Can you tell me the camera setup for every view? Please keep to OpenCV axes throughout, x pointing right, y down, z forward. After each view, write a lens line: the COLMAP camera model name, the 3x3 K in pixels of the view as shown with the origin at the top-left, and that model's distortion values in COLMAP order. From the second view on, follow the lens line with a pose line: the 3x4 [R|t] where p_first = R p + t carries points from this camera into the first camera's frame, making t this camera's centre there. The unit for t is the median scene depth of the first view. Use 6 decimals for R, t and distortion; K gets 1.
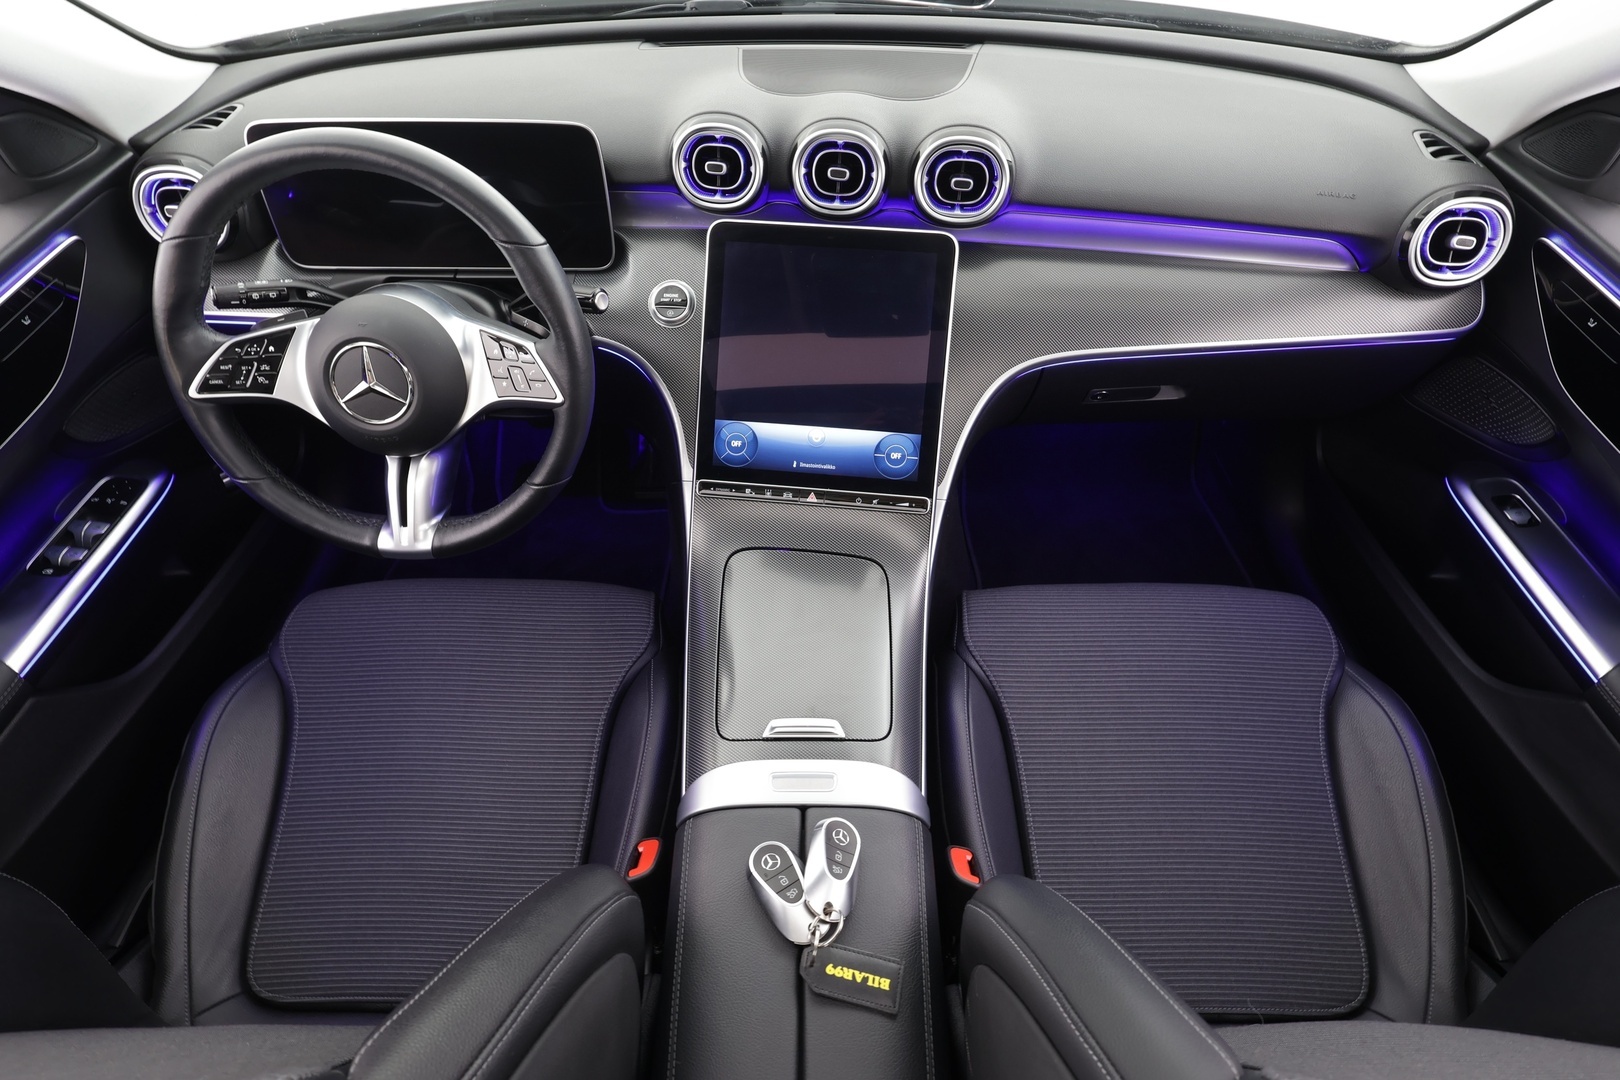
lens RADIAL K [[894.4, 0, 813.2], [0, 894.4, 544.7], [0, 0, 1]] dist [0.001857, -0.005948]
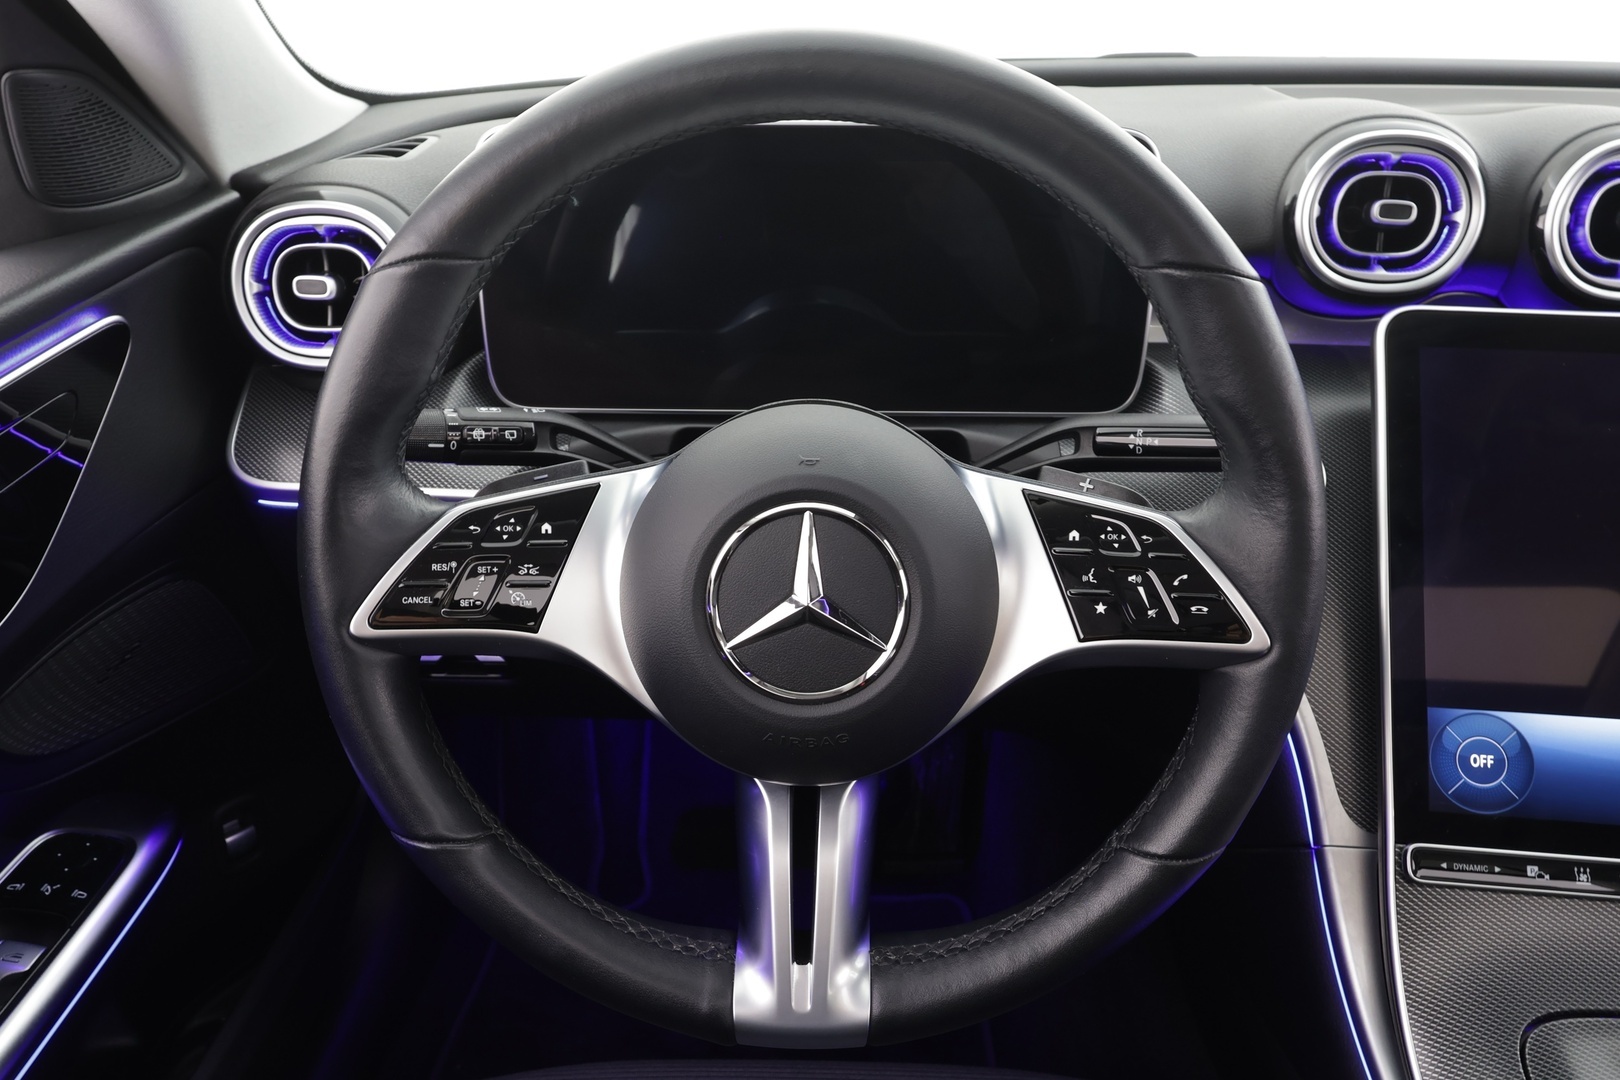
lens RADIAL K [[1161.5, 0, 815.6], [0, 1161.5, 547.4], [0, 0, 1]] dist [-0.010074, 0.008756]
pose [[0.999995, 0.003033, -0.001135, -0.435232], [-0.003236, 0.949839, -0.312722, -0.033633], [0.000130, 0.312724, 0.949844, 0.433351]]
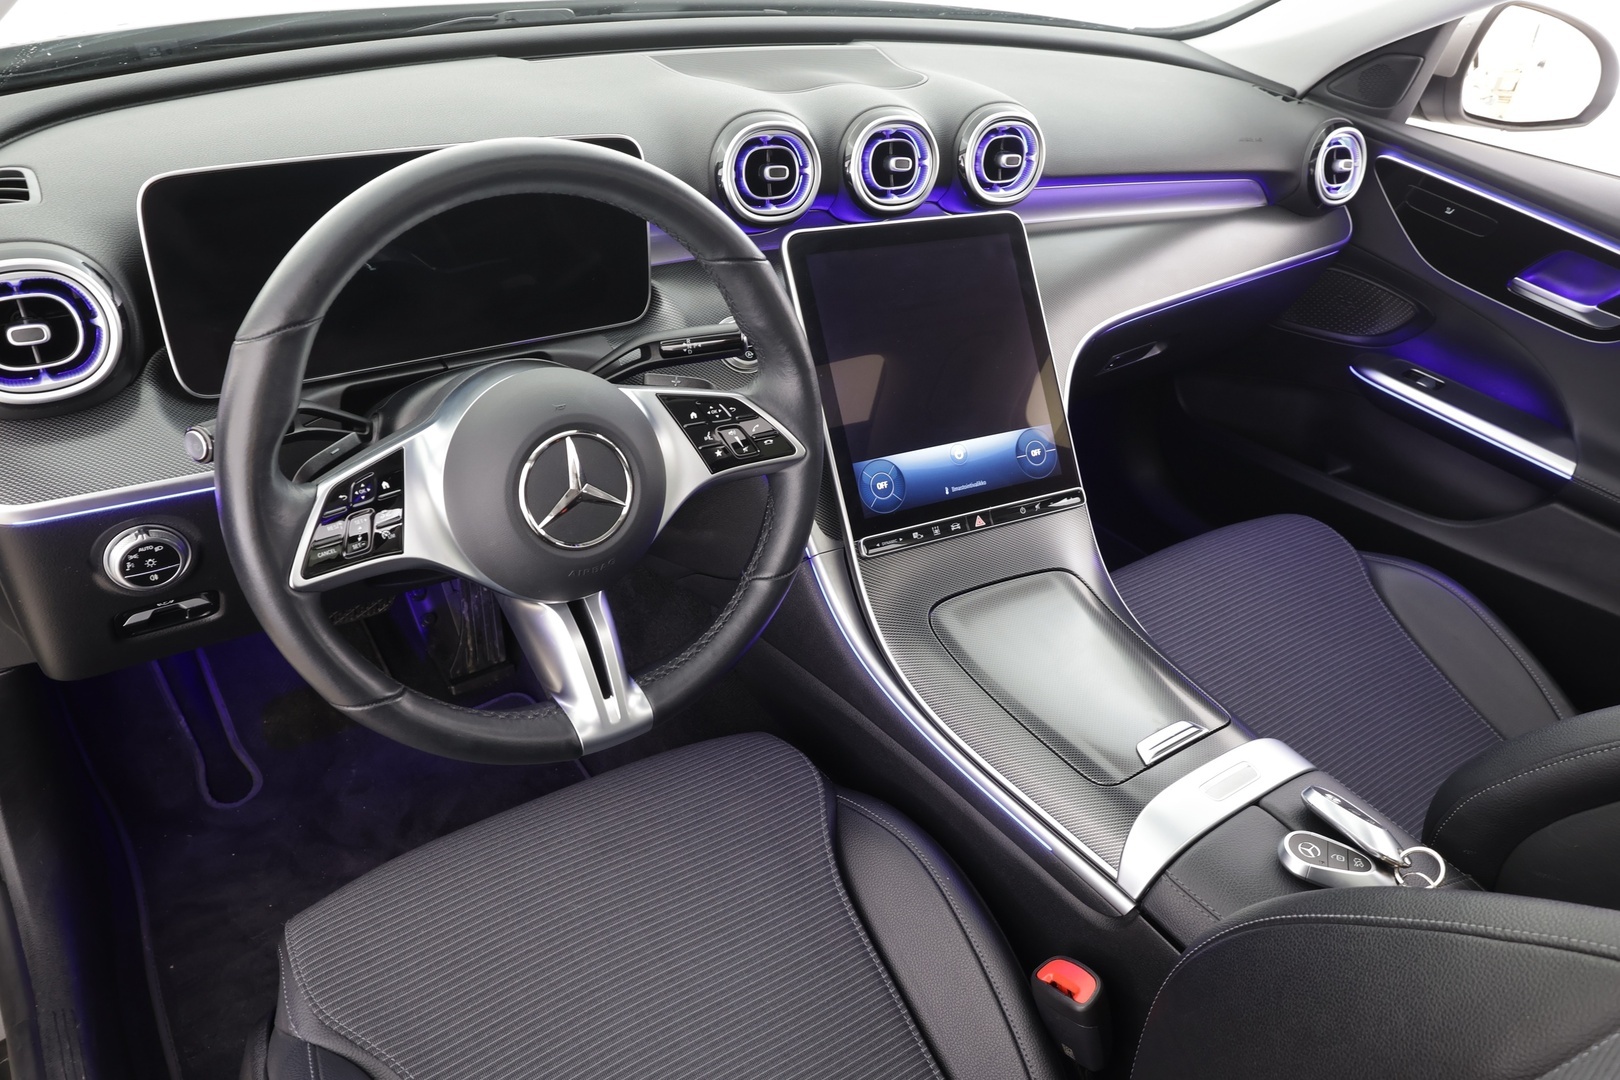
lens RADIAL K [[1161.5, 0, 812.8], [0, 1161.5, 543.1], [0, 0, 1]] dist [-0.010074, 0.008756]
pose [[0.810805, -0.264838, 0.521974, -0.733076], [0.343647, 0.937291, -0.058242, -0.024470], [-0.473817, 0.226597, 0.850971, 0.144817]]
